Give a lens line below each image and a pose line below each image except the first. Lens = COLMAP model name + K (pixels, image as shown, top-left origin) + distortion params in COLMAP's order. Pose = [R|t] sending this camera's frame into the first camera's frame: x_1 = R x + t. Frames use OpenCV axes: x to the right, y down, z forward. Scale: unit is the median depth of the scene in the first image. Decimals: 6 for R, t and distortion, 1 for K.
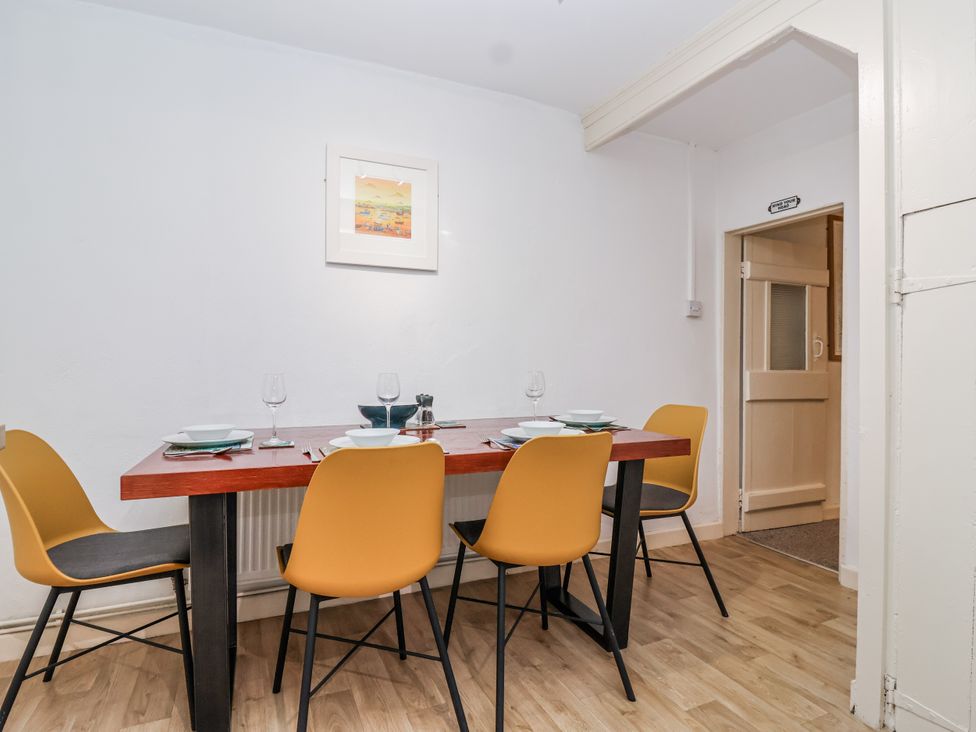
lens RADIAL K [[535.6, 0, 488.0], [0, 535.6, 366.0], [0, 0, 1]] dist [-0.042338, 0.001054]
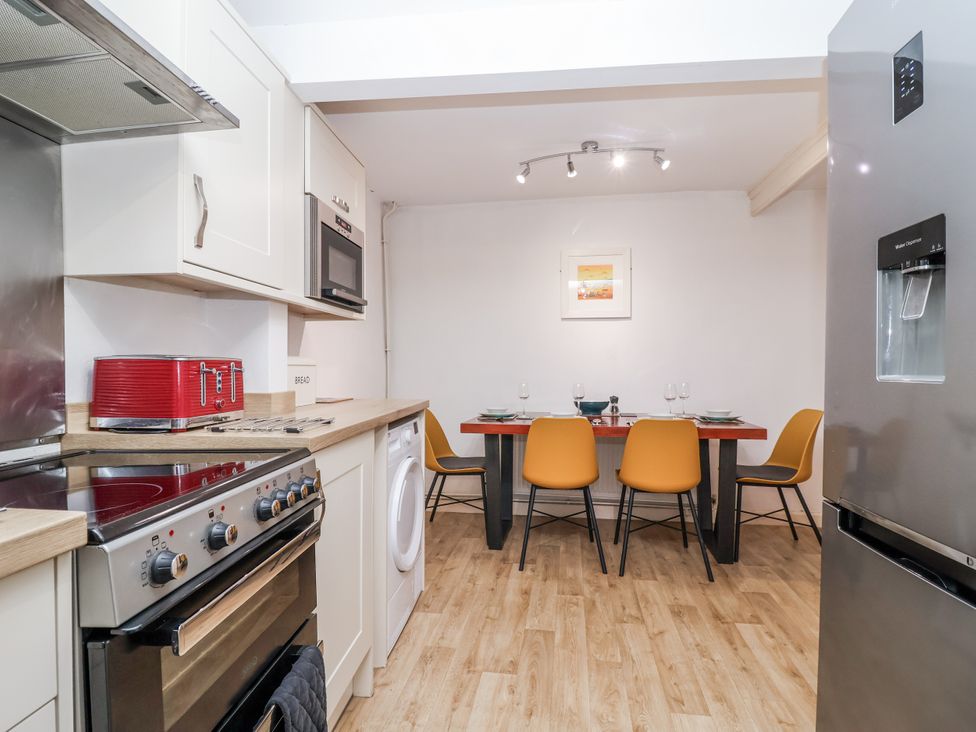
lens RADIAL K [[511.8, 0, 488.0], [0, 511.8, 366.0], [0, 0, 1]] dist [0.000640, -0.000058]
pose [[0.849071, -0.004834, -0.528256, 0.469722], [0.001804, 0.999979, -0.006250, -0.037383], [0.528275, 0.004354, 0.849062, -0.680224]]
